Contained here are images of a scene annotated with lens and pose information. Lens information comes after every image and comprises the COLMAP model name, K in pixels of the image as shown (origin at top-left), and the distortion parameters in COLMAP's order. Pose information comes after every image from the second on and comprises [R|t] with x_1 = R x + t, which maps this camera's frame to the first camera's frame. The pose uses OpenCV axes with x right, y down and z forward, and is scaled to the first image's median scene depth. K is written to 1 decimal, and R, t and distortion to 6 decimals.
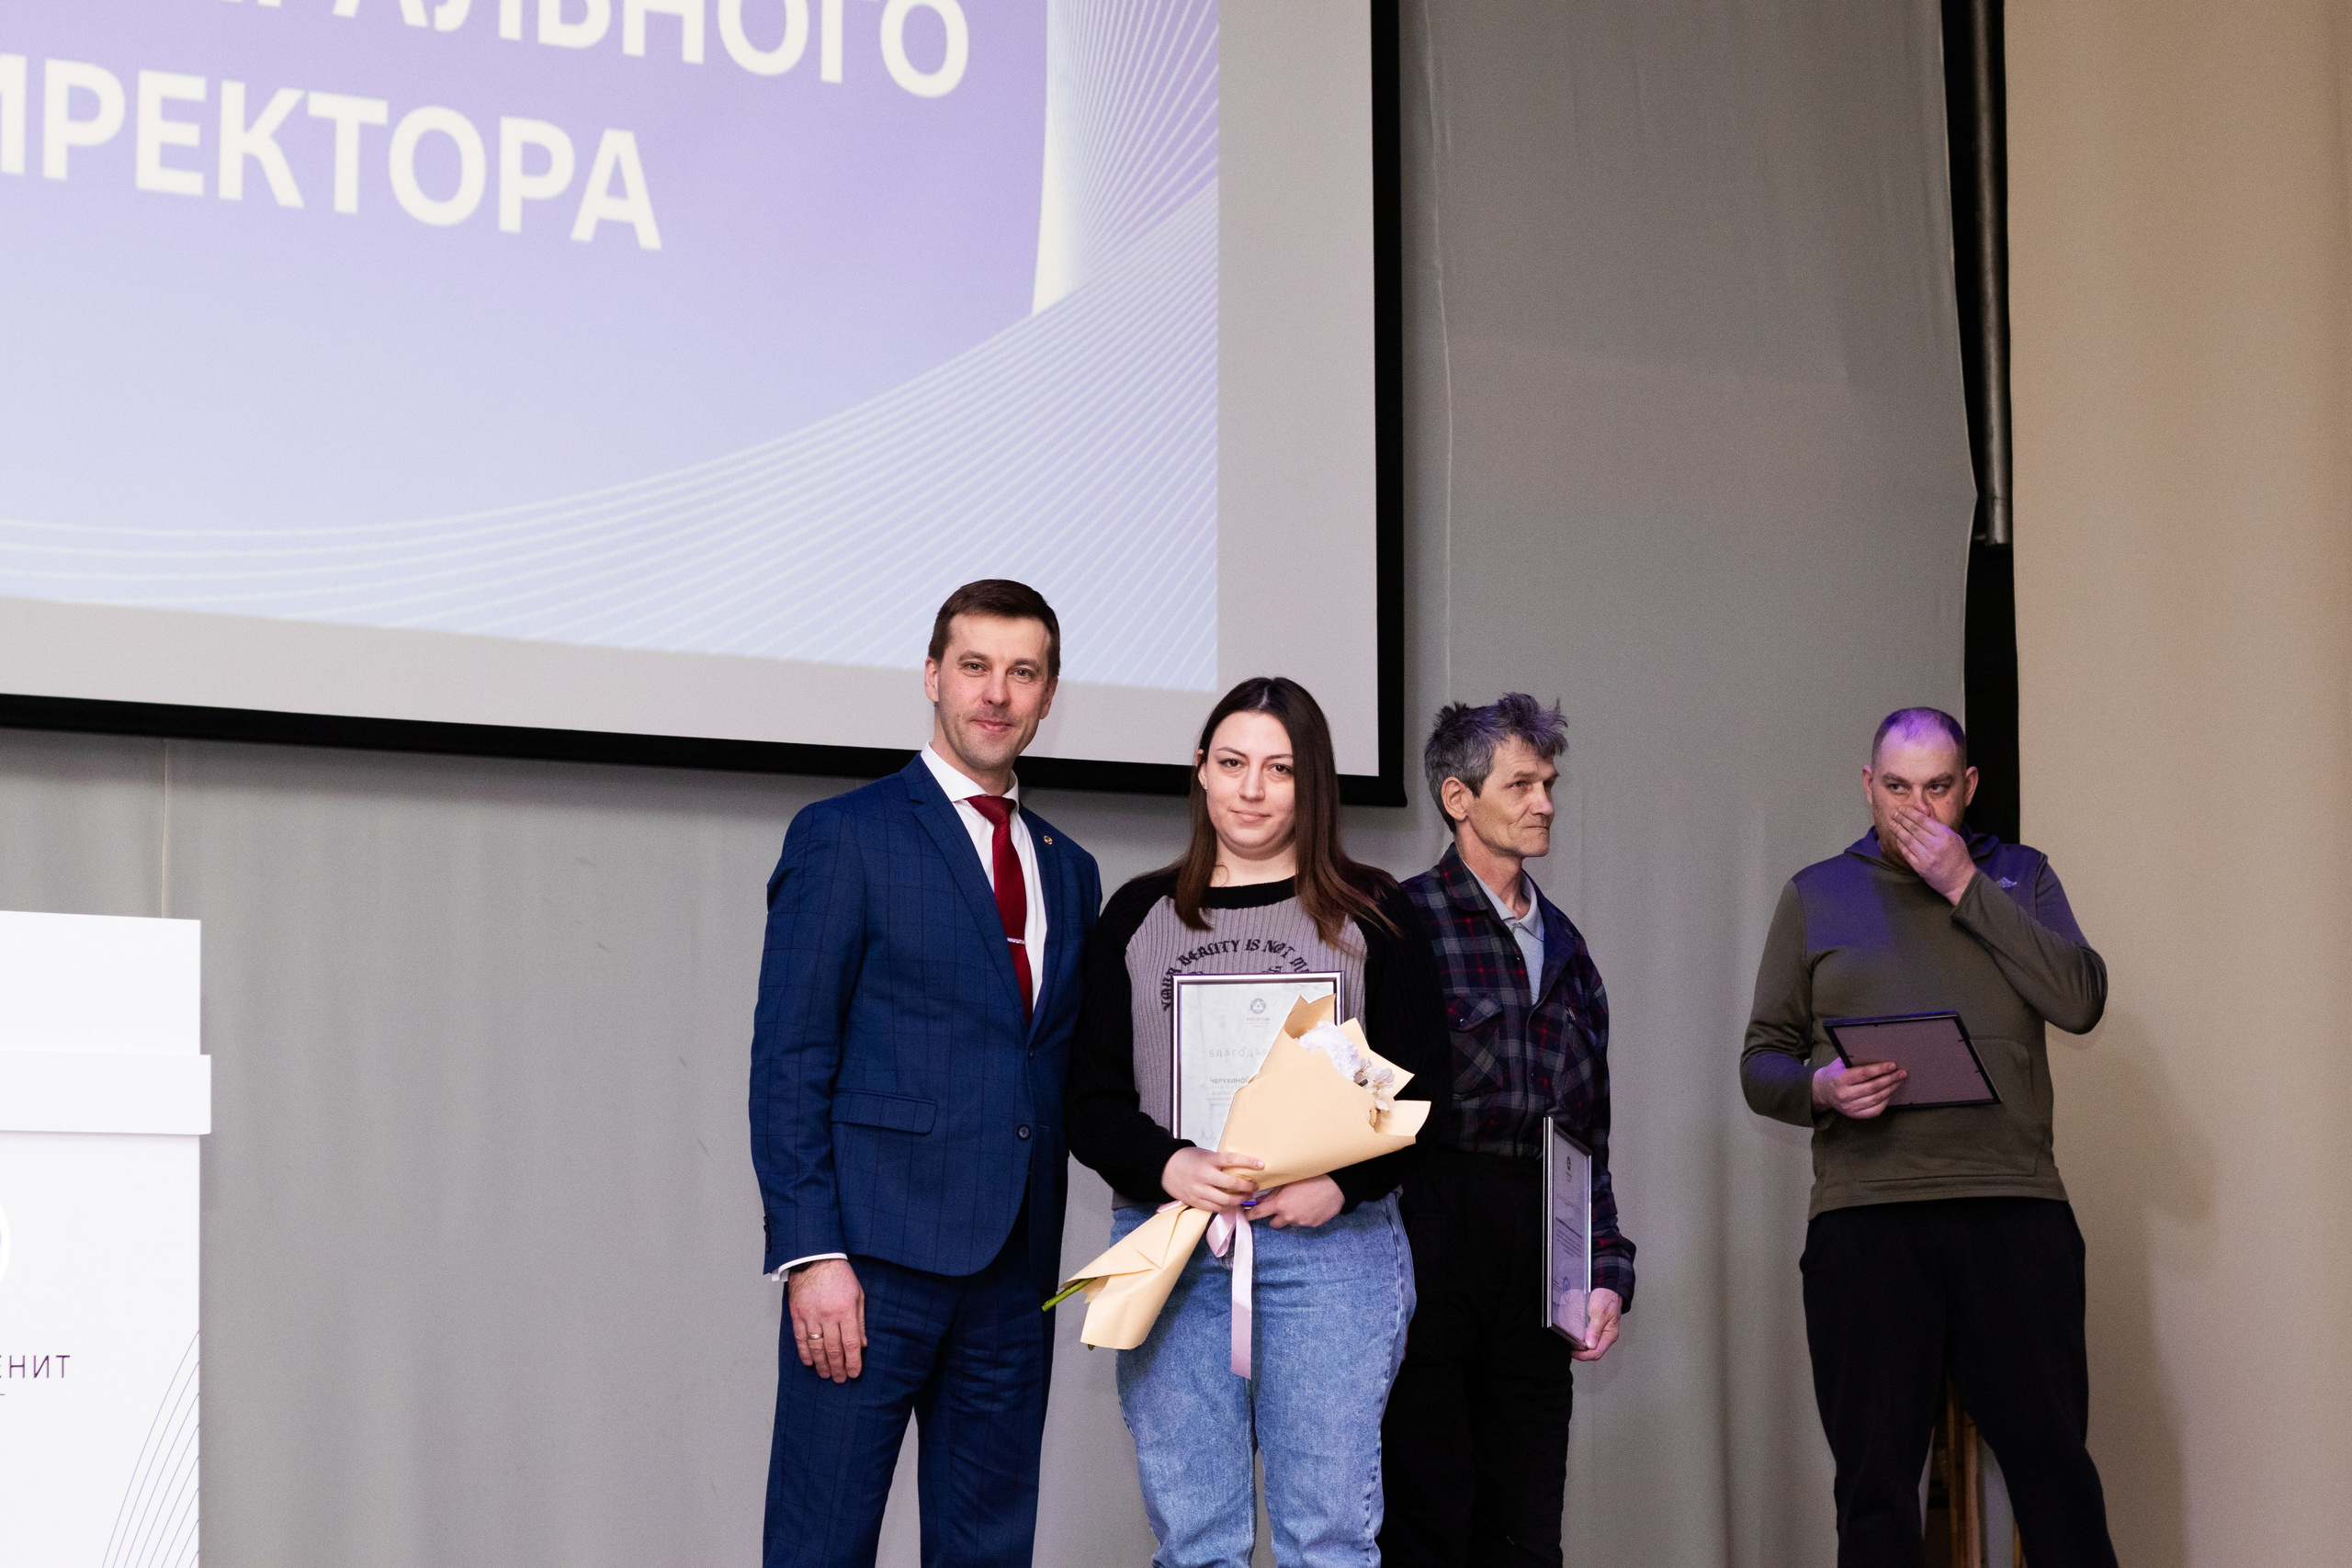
lens RADIAL K [[5841.1, 0, 1178.7], [0, 5841.1, 776.7], [0, 0, 1]] dist [-0.190727, 0.880526]
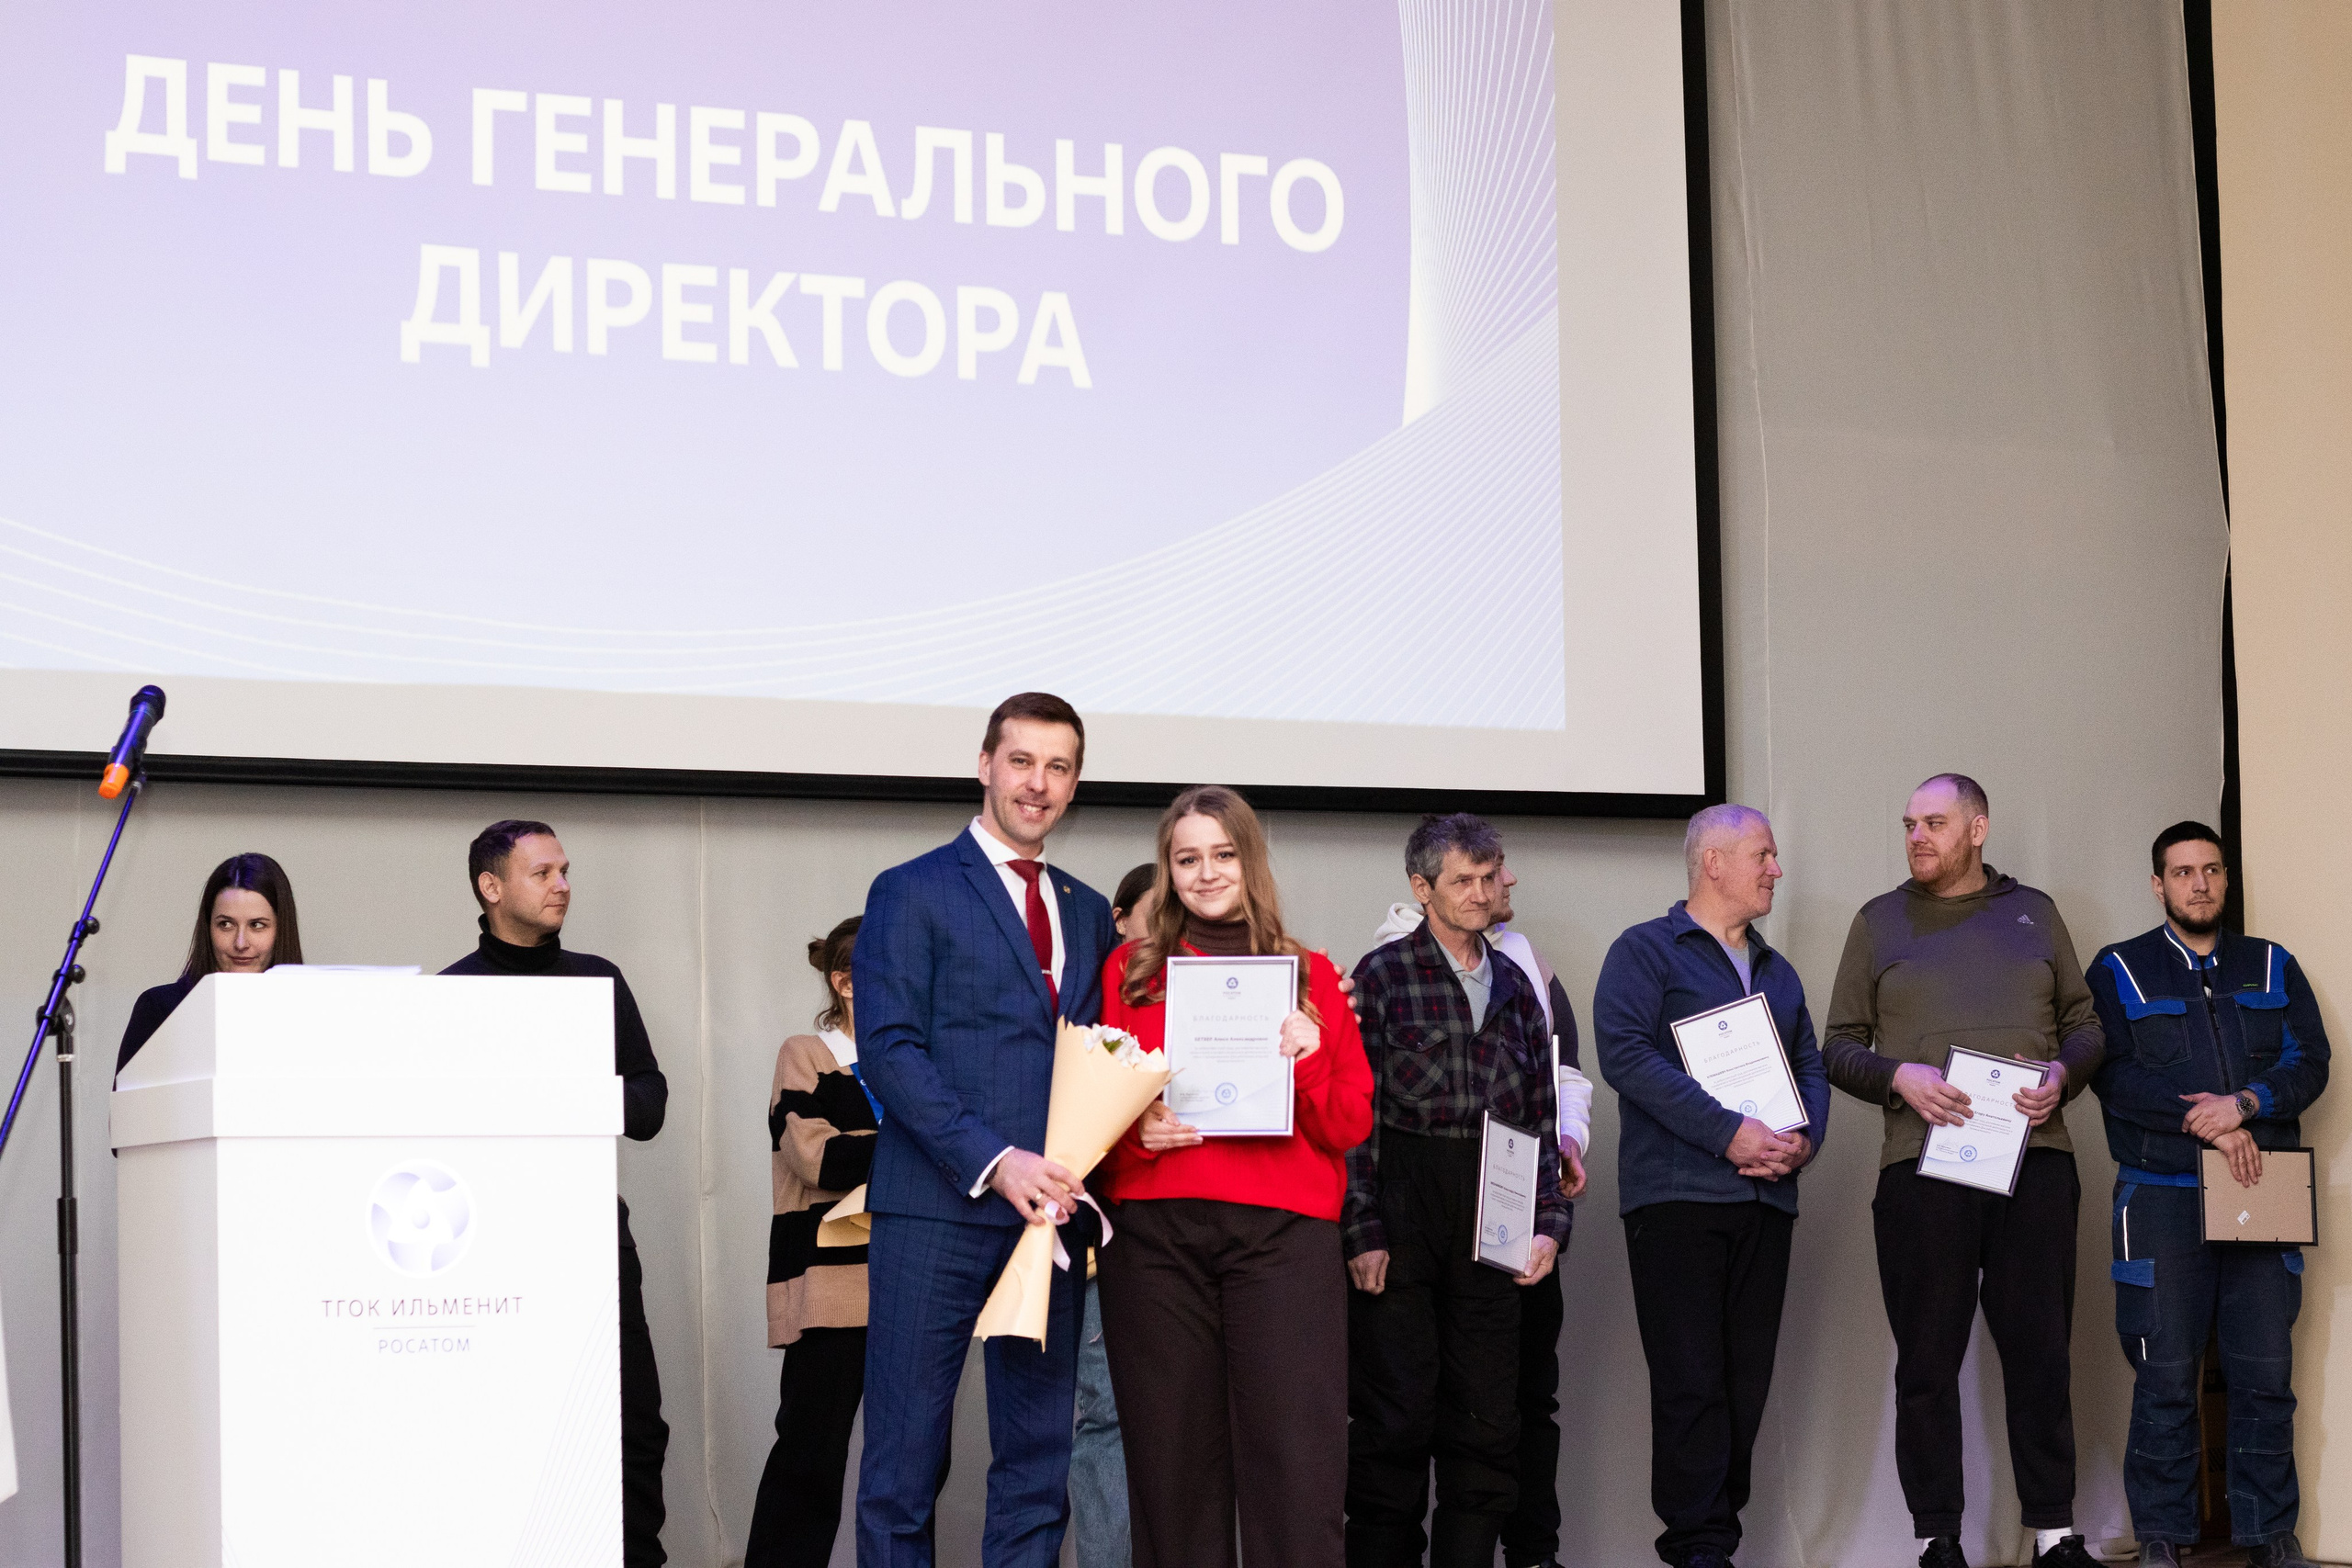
lens RADIAL K [[5438.3, 0, 1185.9], [0, 5438.3, 787.1], [0, 0, 1]] dist [-0.086004, -0.230285]
pose [[0.992698, -0.024036, -0.118205, 0.066238], [0.025391, 0.999628, 0.009967, -0.016942], [0.117921, -0.012896, 0.992939, -0.146958]]
